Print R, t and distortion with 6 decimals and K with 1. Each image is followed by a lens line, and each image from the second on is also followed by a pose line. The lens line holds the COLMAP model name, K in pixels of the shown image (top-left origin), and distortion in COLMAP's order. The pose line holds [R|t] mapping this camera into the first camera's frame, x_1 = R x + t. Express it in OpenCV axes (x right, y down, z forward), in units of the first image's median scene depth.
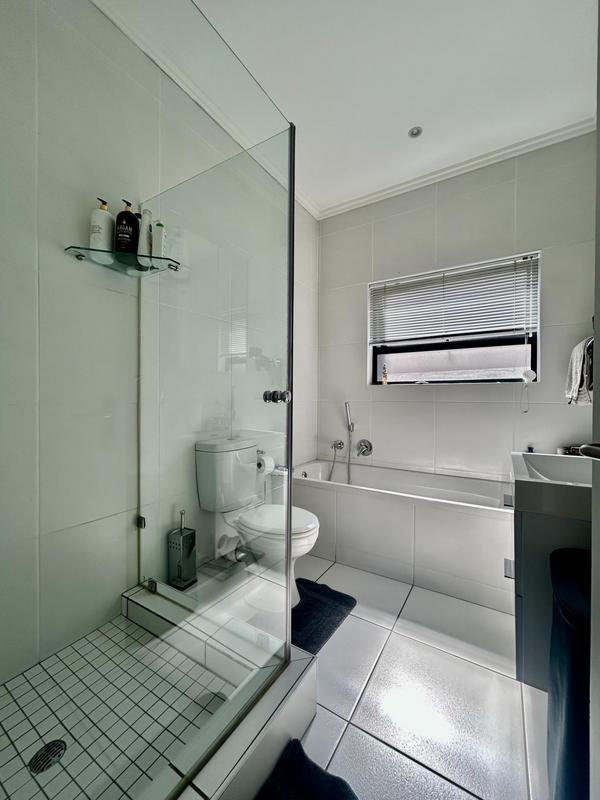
lens RADIAL K [[321.2, 0, 300.0], [0, 321.2, 400.0], [0, 0, 1]] dist [-0.000148, -0.001228]
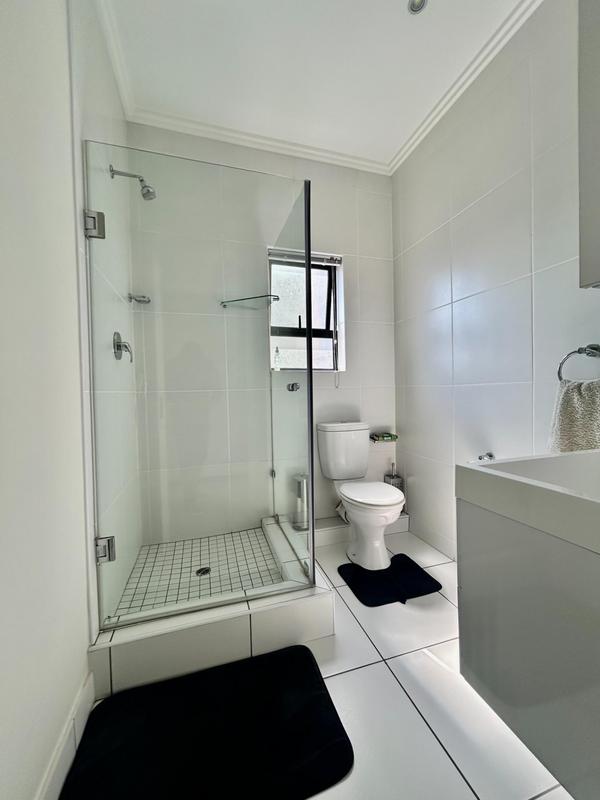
lens RADIAL K [[321.2, 0, 300.0], [0, 321.2, 400.0], [0, 0, 1]] dist [-0.000148, -0.001228]
pose [[0.760939, -0.007400, -0.648782, 0.555360], [0.025434, 0.999507, 0.018431, 0.012521], [0.648325, -0.030526, 0.760751, -0.034922]]
